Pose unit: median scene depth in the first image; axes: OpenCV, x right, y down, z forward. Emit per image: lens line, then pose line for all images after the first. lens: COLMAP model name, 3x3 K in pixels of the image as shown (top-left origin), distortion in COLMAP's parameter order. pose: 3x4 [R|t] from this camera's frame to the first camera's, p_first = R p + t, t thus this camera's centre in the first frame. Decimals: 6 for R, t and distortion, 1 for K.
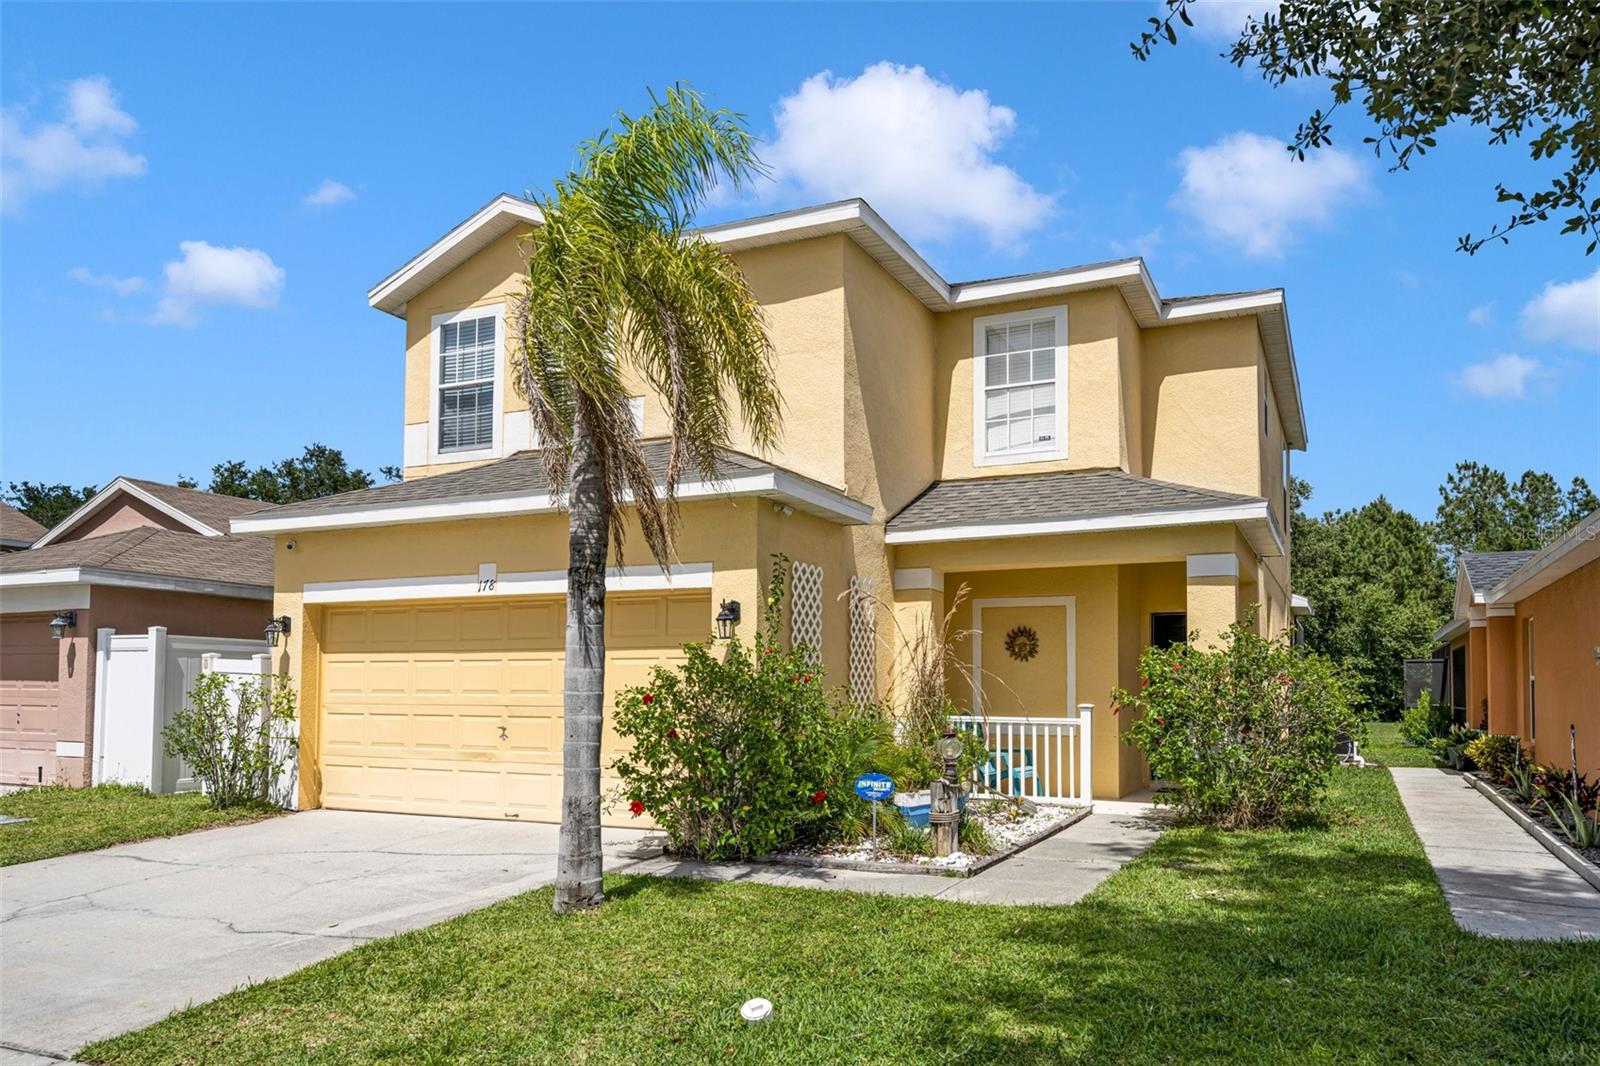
lens RADIAL K [[1117.9, 0, 864.5], [0, 1117.9, 575.5], [0, 0, 1]] dist [0.005953, -0.000232]
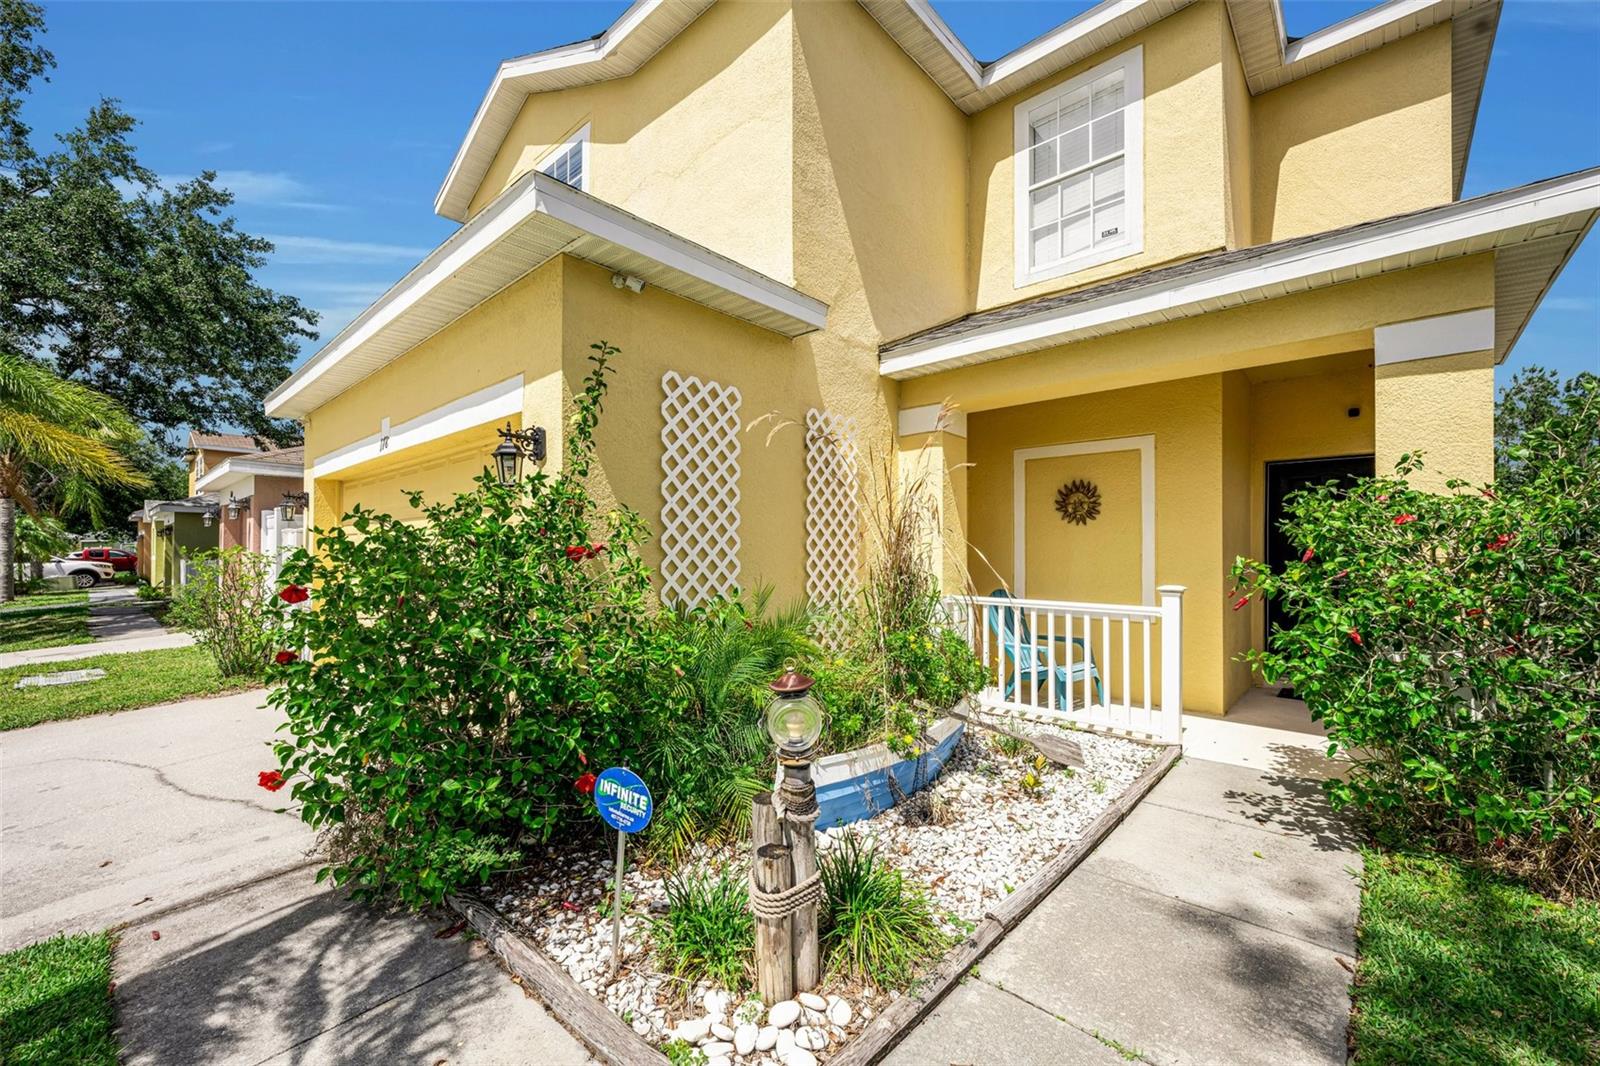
lens RADIAL K [[636.3, 0, 788.8], [0, 636.3, 543.5], [0, 0, 1]] dist [-0.000039, -0.000058]
pose [[0.945151, -0.011134, -0.326443, 0.104644], [0.039525, 0.995973, 0.080467, 0.051288], [0.324233, -0.088957, 0.941785, 0.556445]]
